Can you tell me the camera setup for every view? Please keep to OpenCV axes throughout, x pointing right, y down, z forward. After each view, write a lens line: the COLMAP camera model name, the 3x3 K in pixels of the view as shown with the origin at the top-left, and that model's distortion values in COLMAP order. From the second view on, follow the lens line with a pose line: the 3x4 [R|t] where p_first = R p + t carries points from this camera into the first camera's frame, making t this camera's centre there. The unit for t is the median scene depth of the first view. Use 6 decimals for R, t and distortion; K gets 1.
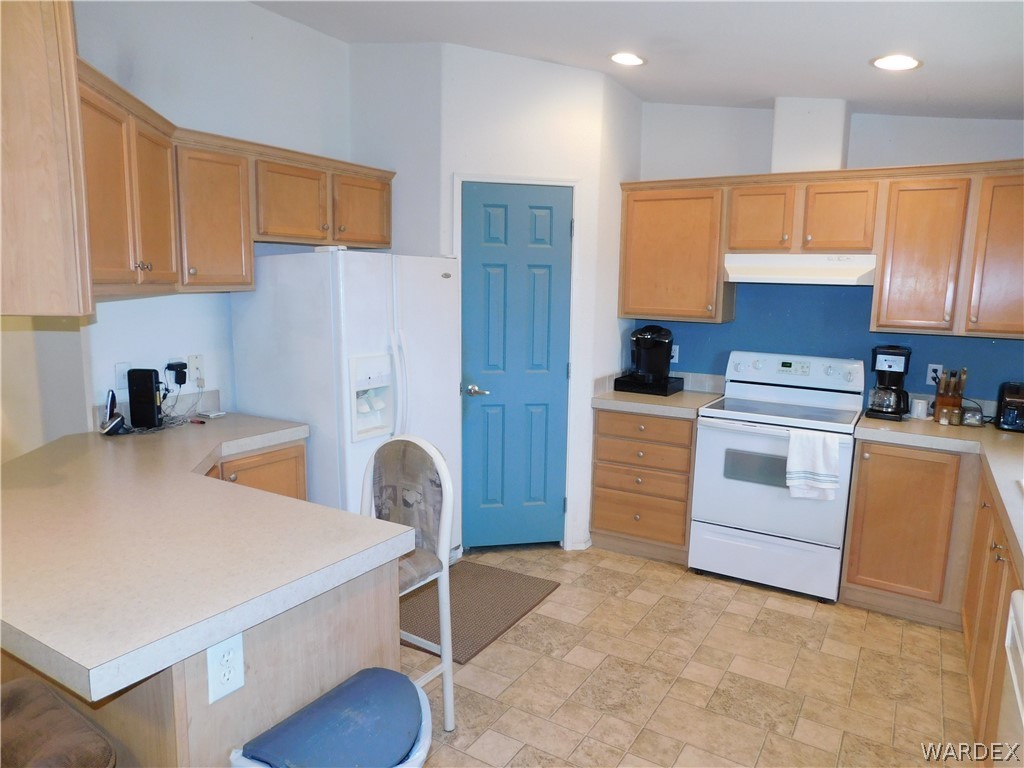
lens RADIAL K [[684.5, 0, 508.4], [0, 684.5, 380.6], [0, 0, 1]] dist [-0.052085, 0.046475]
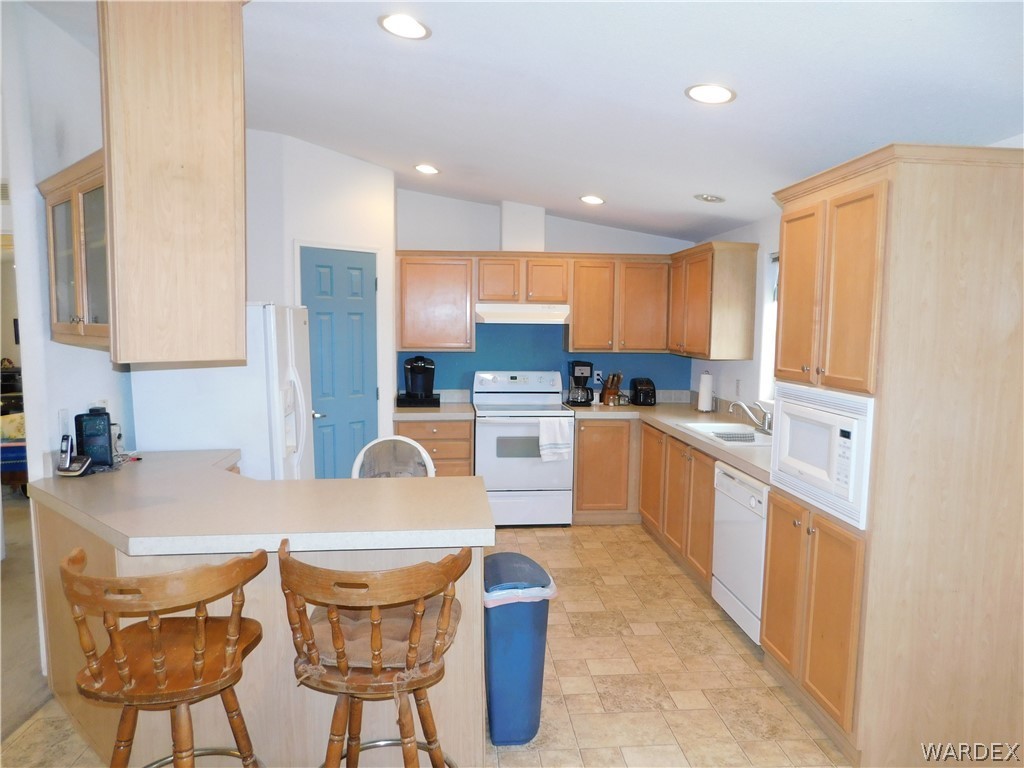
lens RADIAL K [[684.5, 0, 512.3], [0, 684.5, 373.0], [0, 0, 1]] dist [-0.052085, 0.046475]
pose [[0.800838, -0.058018, 0.596064, -0.535690], [0.095326, 0.994956, -0.031230, 0.012806], [-0.591246, 0.081831, 0.802329, -0.210923]]
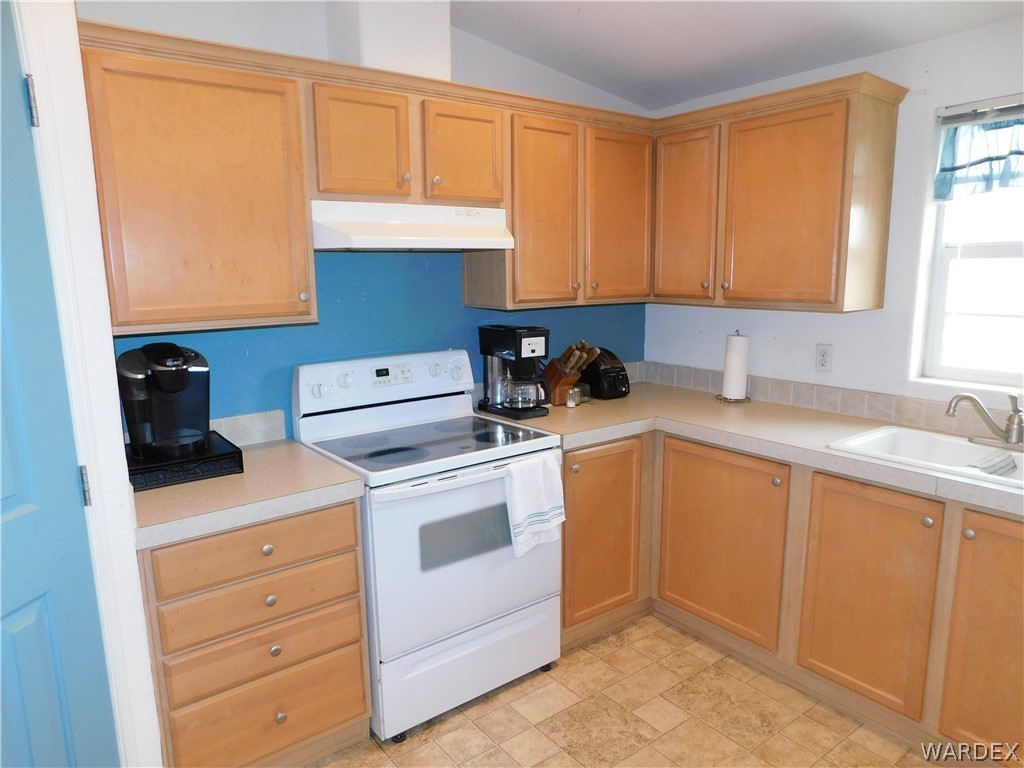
lens RADIAL K [[684.5, 0, 514.5], [0, 684.5, 384.6], [0, 0, 1]] dist [-0.052085, 0.046475]
pose [[0.354200, -0.191499, 0.915353, -0.186933], [0.152448, 0.977540, 0.145519, -0.101607], [-0.922661, 0.088001, 0.375438, 0.706552]]
